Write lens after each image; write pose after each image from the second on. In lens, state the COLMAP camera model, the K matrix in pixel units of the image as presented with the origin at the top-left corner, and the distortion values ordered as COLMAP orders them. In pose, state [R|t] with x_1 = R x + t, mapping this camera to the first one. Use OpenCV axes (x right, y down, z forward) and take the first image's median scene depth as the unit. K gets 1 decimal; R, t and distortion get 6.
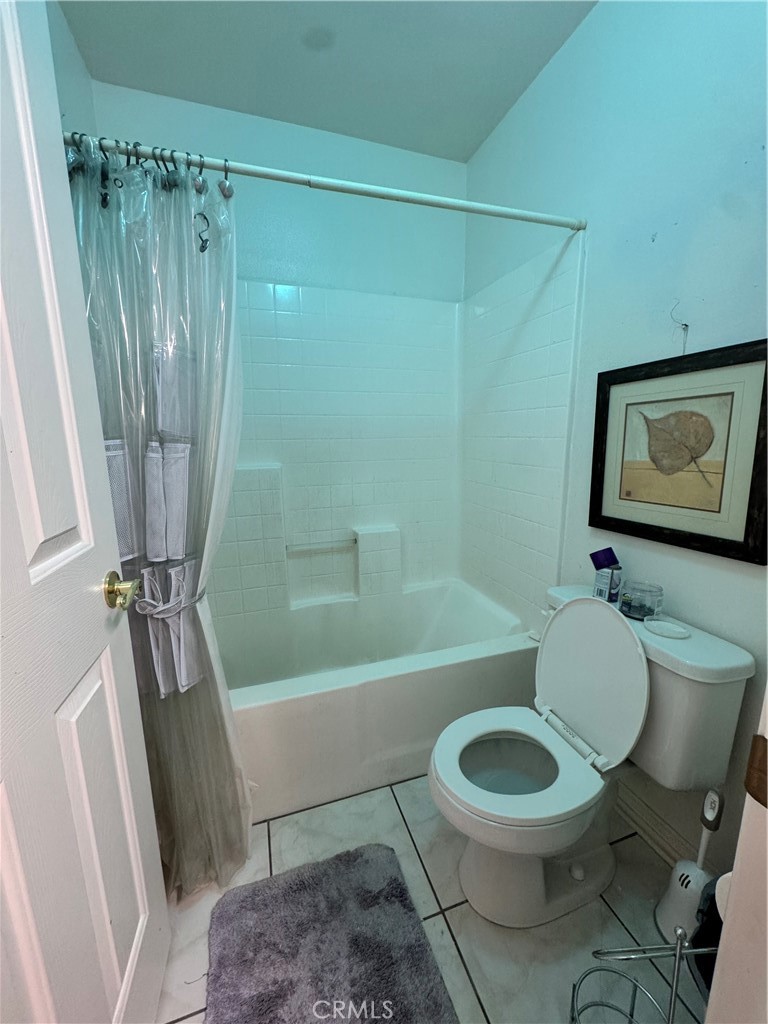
lens RADIAL K [[409.2, 0, 384.0], [0, 409.2, 512.0], [0, 0, 1]] dist [-0.002680, 0.000076]
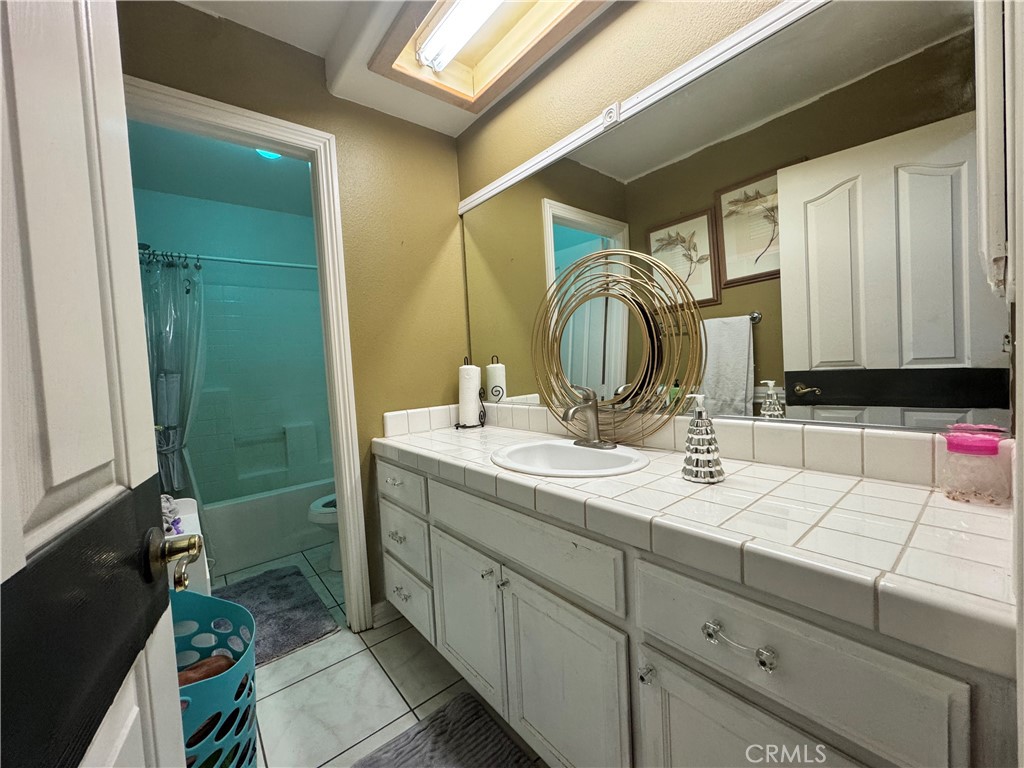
lens RADIAL K [[409.2, 0, 511.3], [0, 409.2, 382.3], [0, 0, 1]] dist [-0.002680, 0.000076]
pose [[0.933730, -0.057710, 0.353296, 0.421297], [0.107762, 0.986455, -0.123669, 0.346287], [-0.341374, 0.153545, 0.927301, -1.670745]]
